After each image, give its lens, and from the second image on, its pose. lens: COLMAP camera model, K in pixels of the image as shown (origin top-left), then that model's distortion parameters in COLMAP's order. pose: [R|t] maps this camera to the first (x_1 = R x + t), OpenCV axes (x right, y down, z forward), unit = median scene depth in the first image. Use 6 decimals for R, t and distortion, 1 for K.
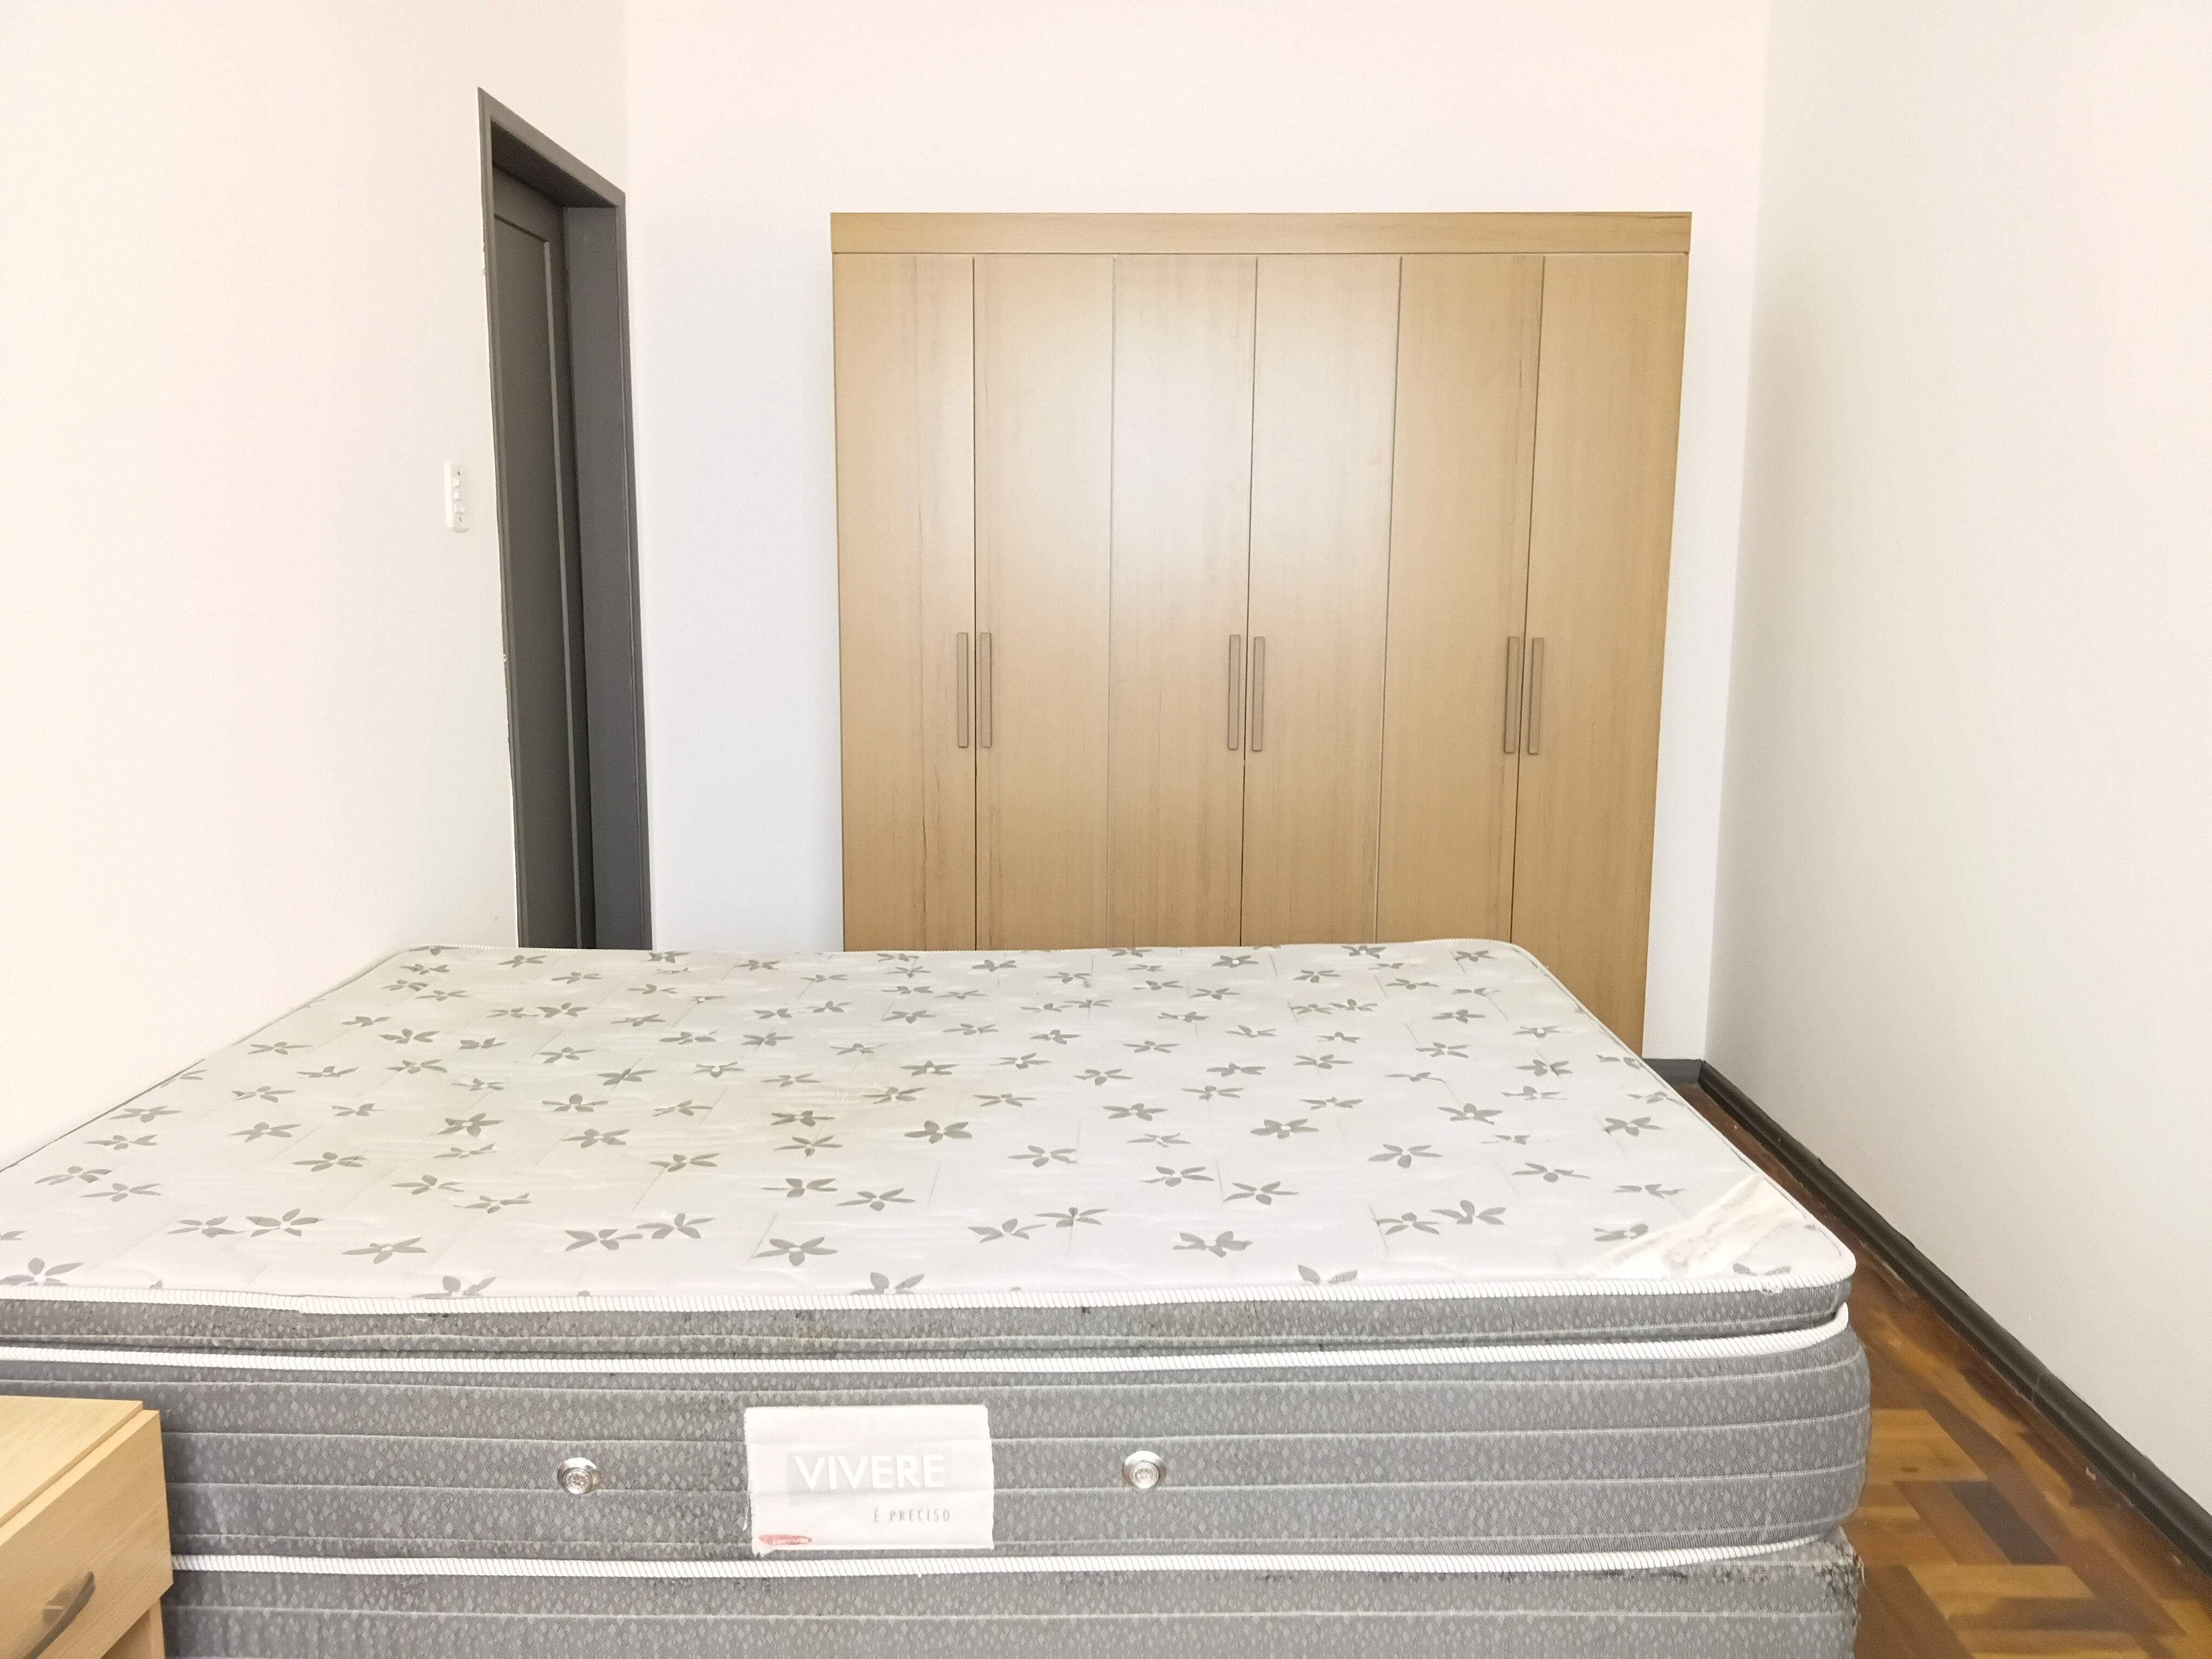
lens RADIAL K [[1689.6, 0, 1106.0], [0, 1689.6, 829.5], [0, 0, 1]] dist [0.081508, -0.176473]
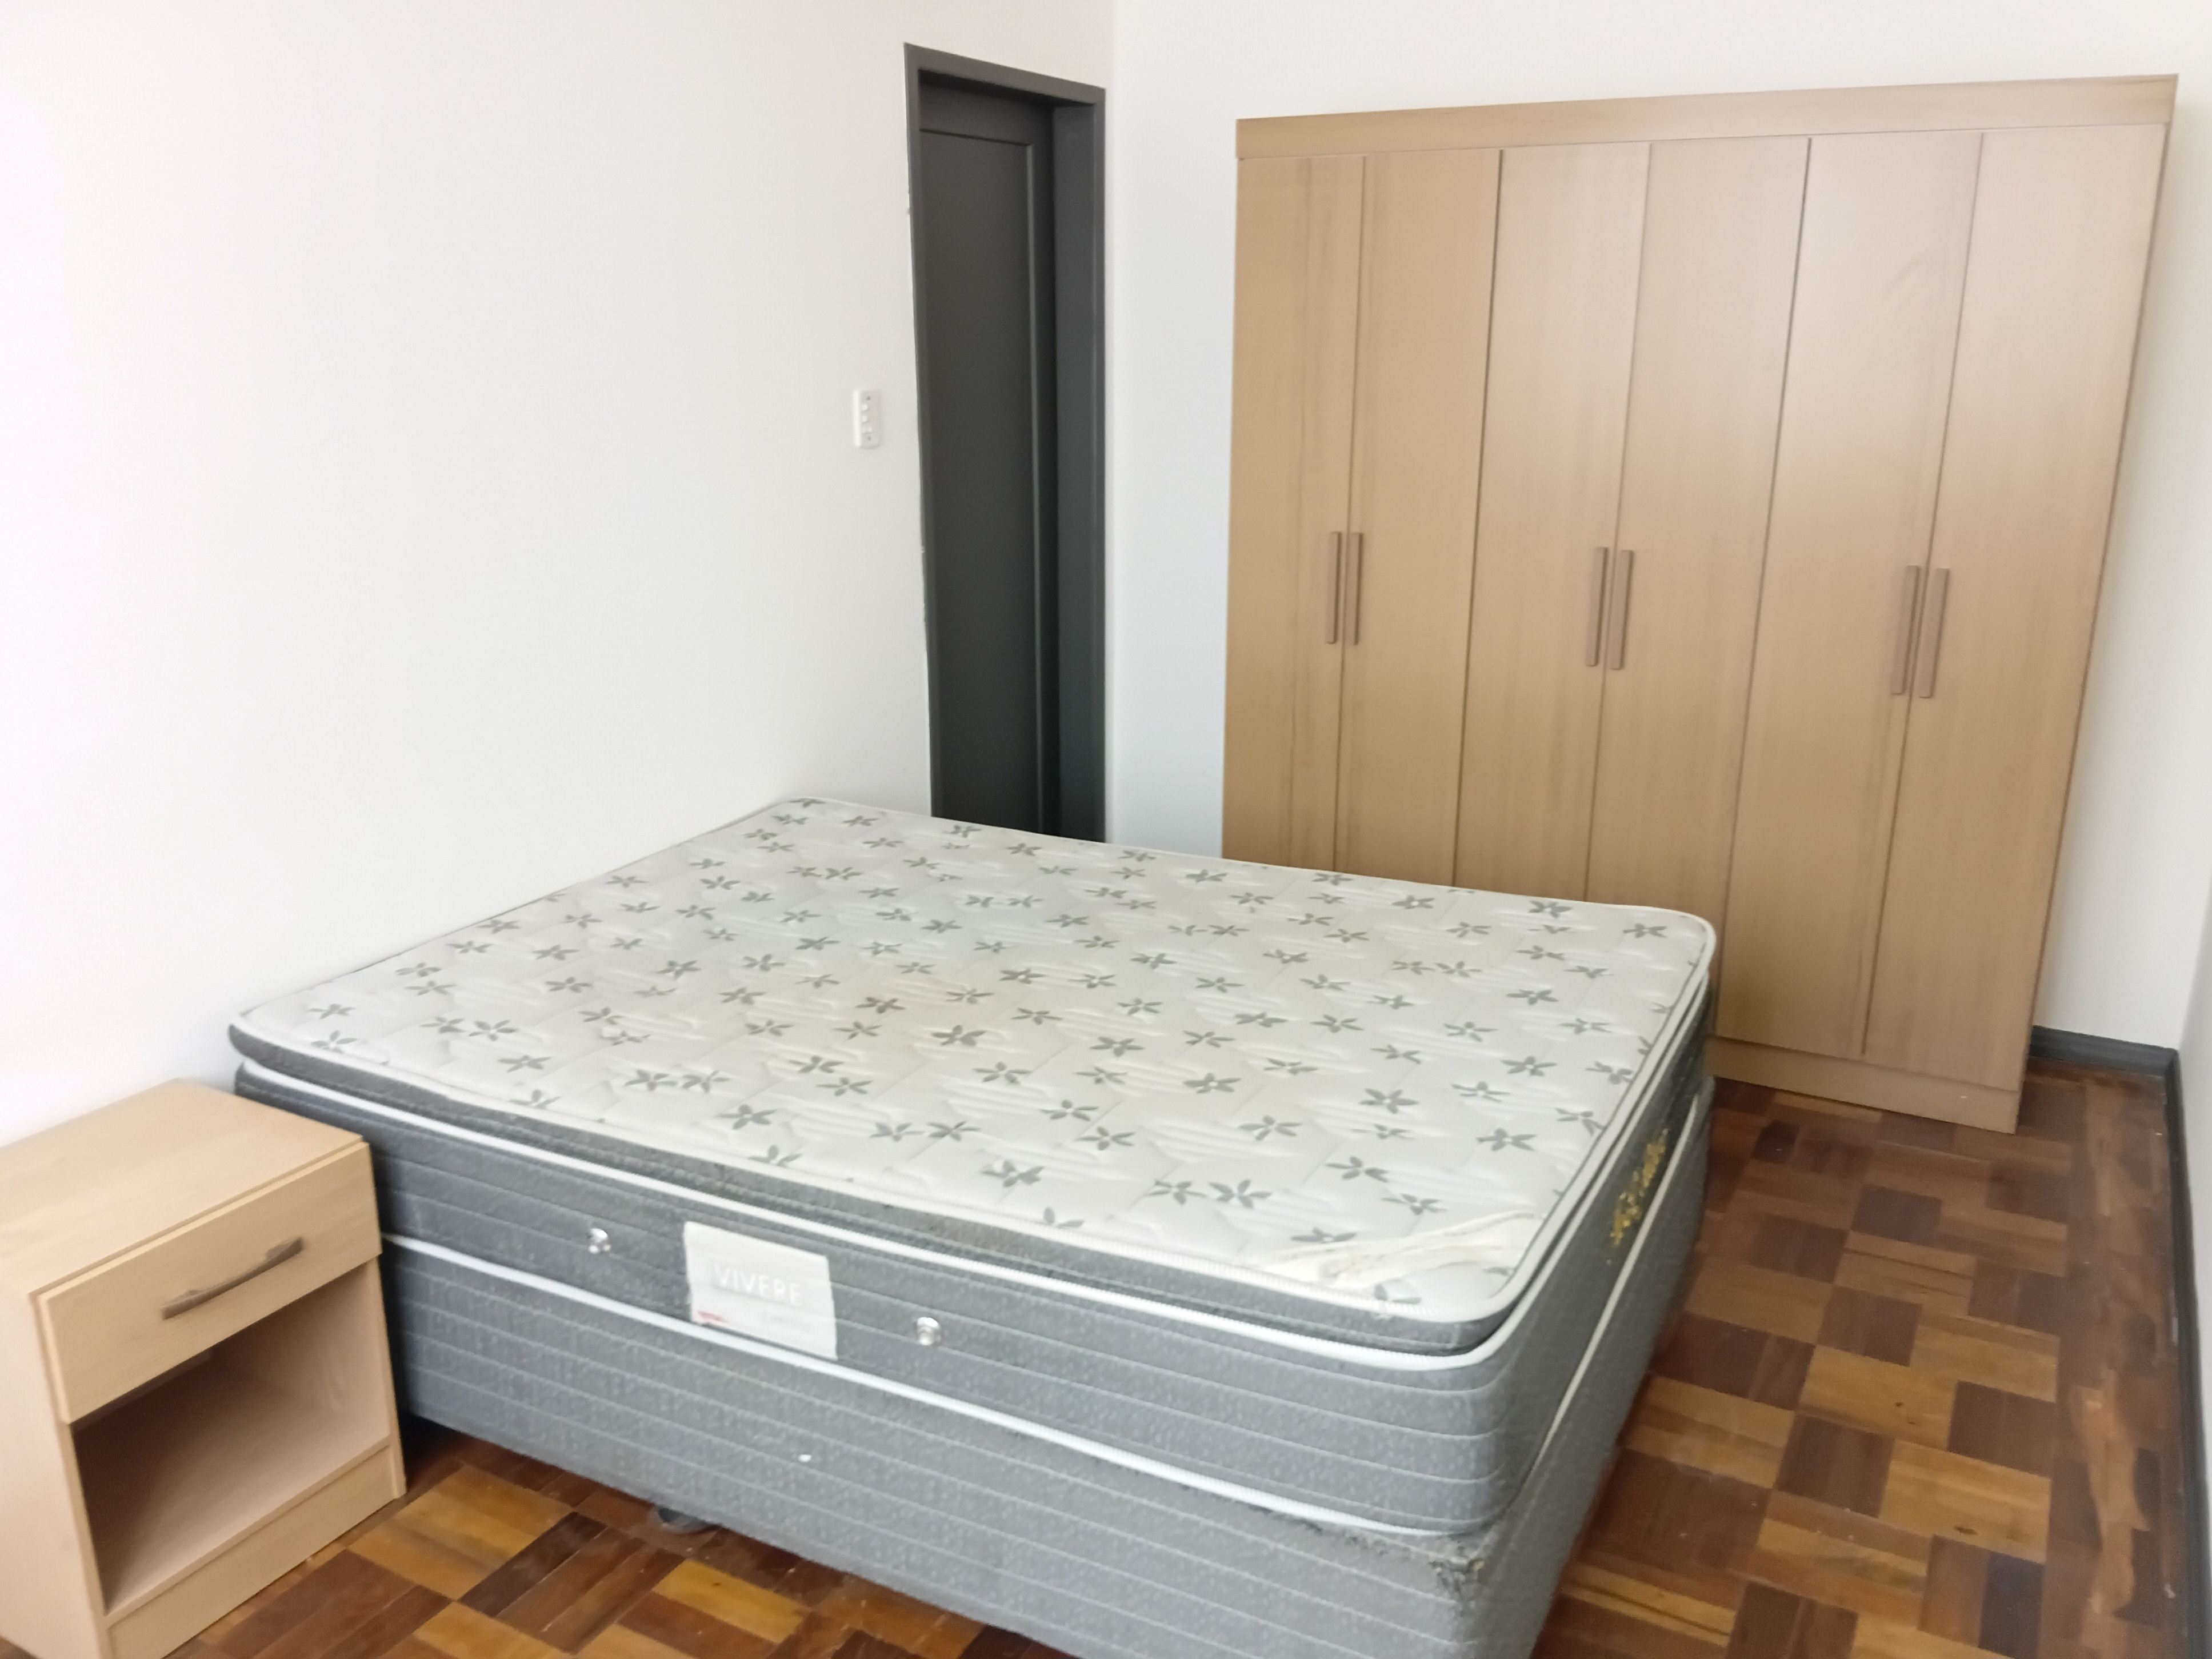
lens RADIAL K [[1775.2, 0, 1122.2], [0, 1775.2, 839.3], [0, 0, 1]] dist [0.092045, -0.183769]
pose [[0.893775, 0.122649, -0.431421, 0.667354], [-0.061906, 0.986412, 0.152178, -0.204409], [0.444224, -0.109305, 0.889223, -0.106786]]
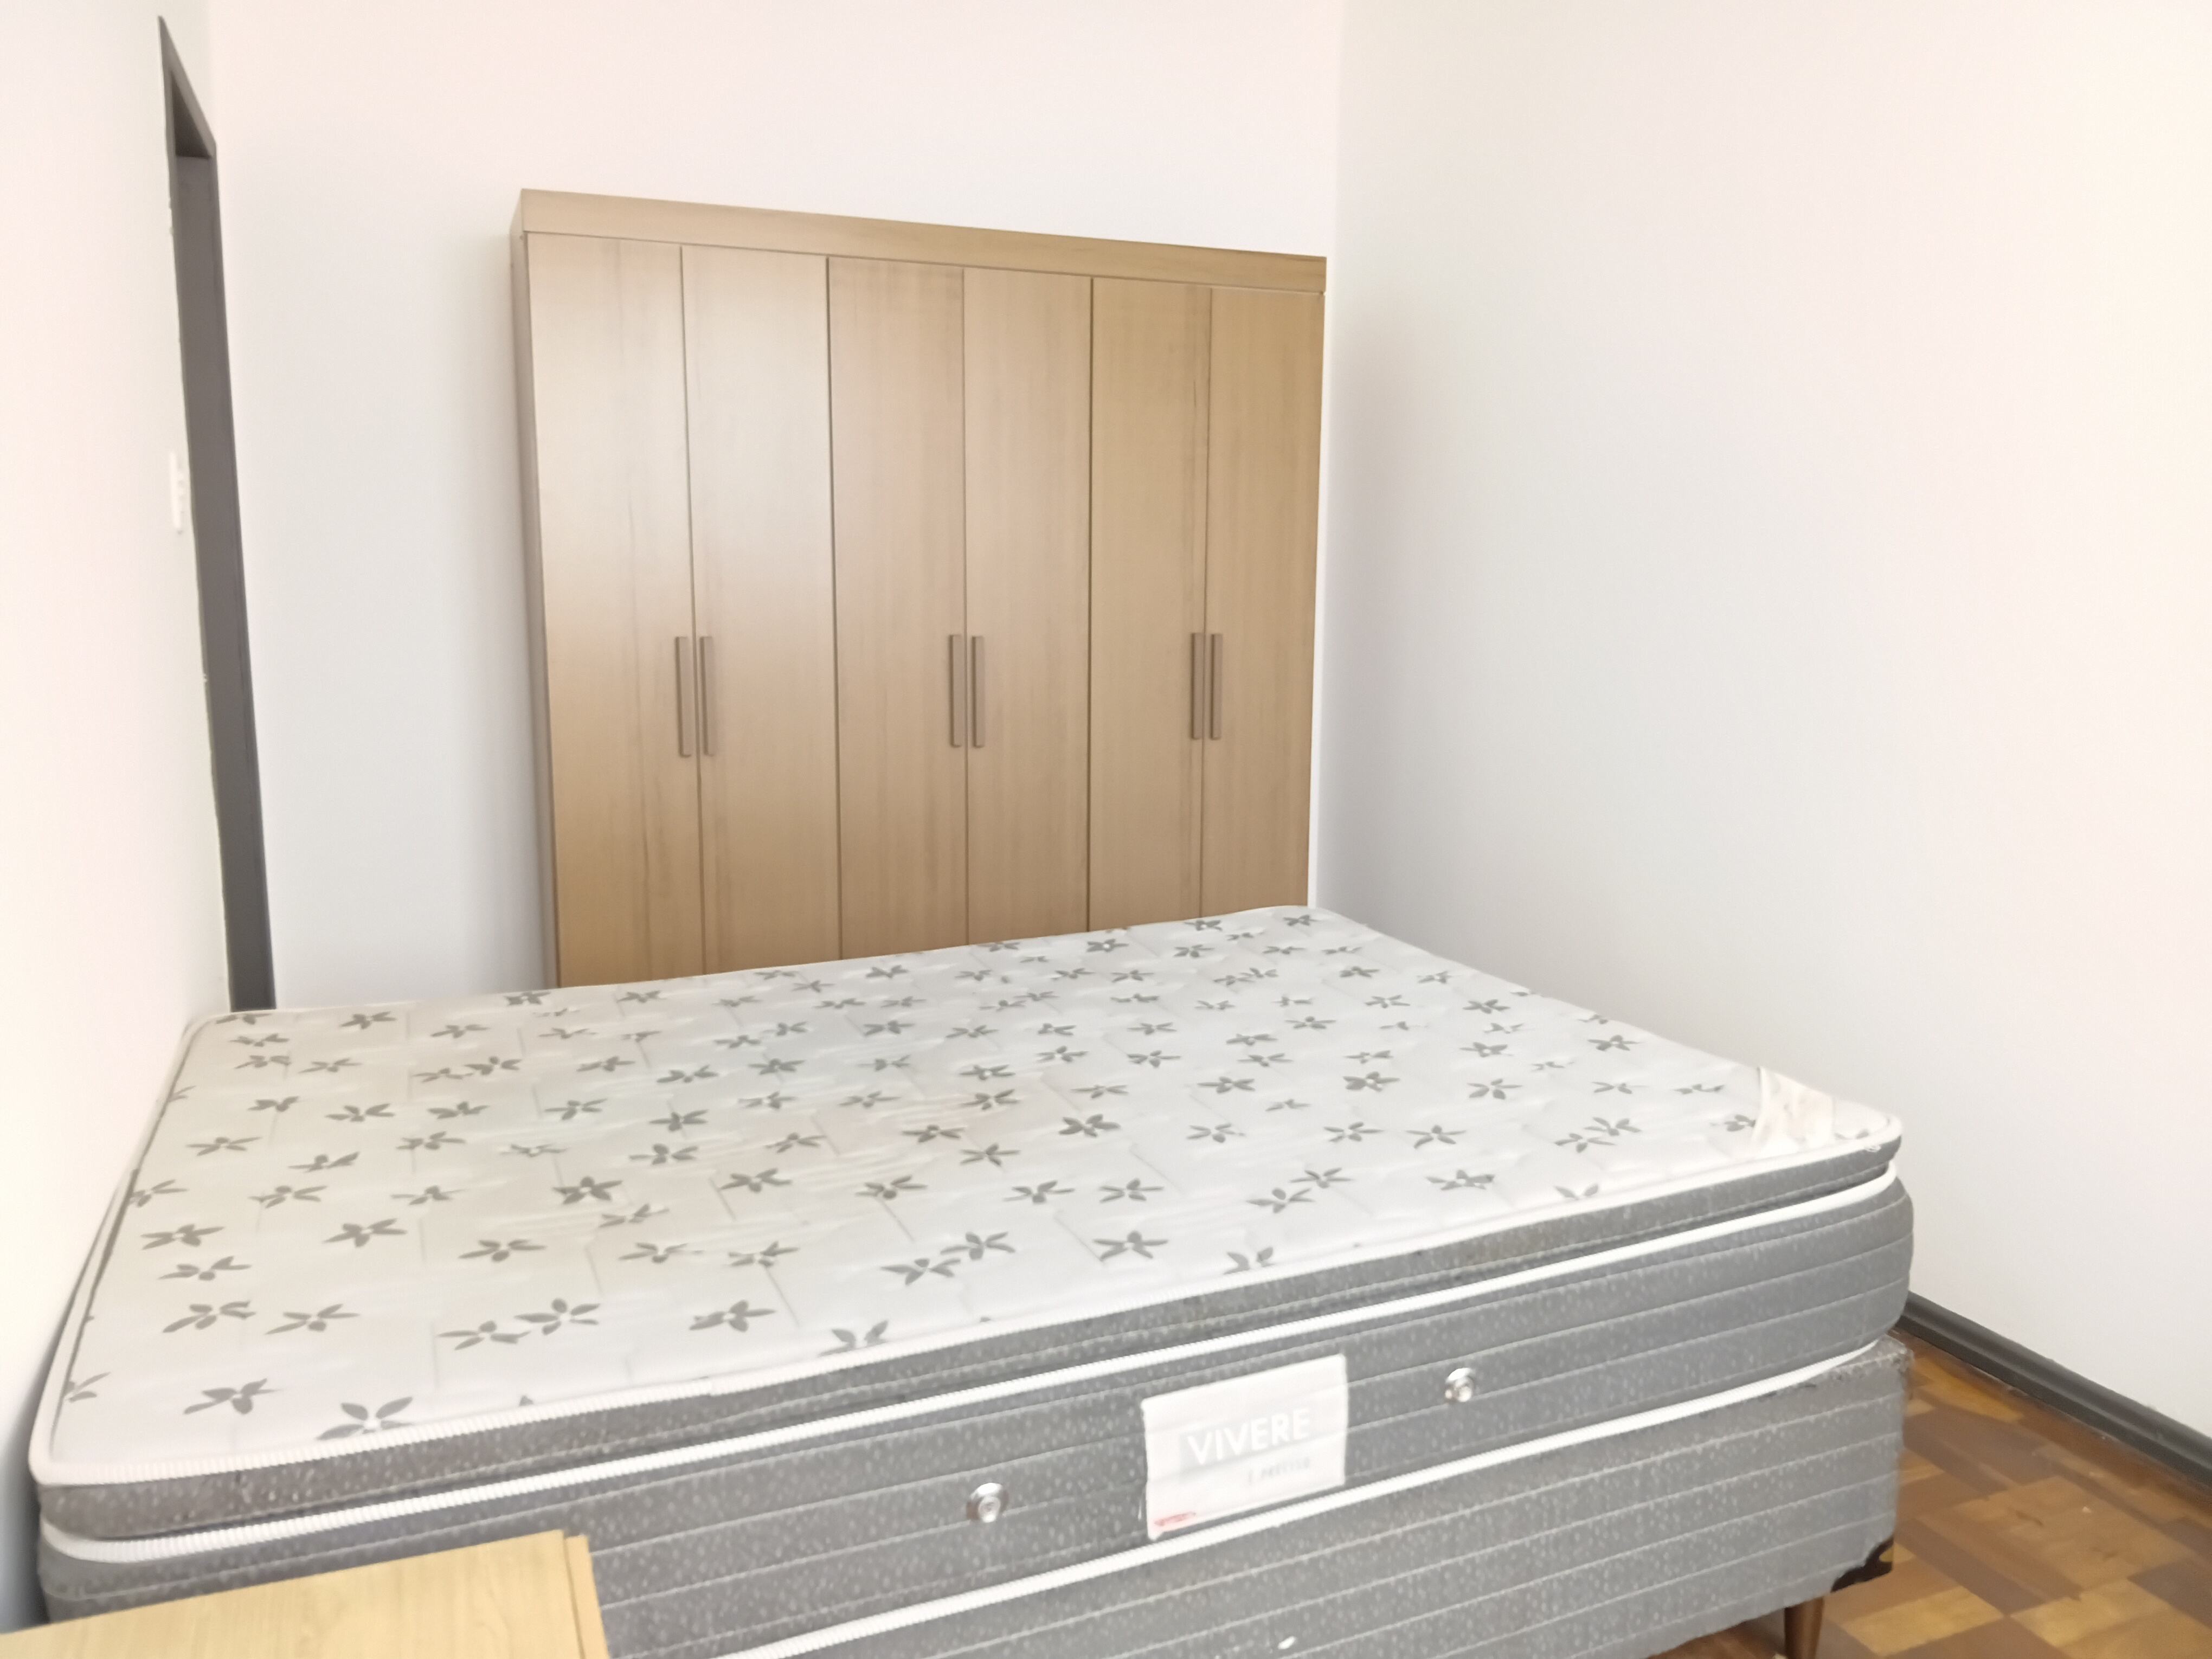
lens RADIAL K [[1679.6, 0, 1106.0], [0, 1679.6, 829.5], [0, 0, 1]] dist [0.090844, -0.182898]
pose [[0.912688, -0.064814, 0.403484, -0.594107], [0.061421, 0.997883, 0.021360, -0.029877], [-0.404014, 0.005287, 0.914737, 0.058920]]
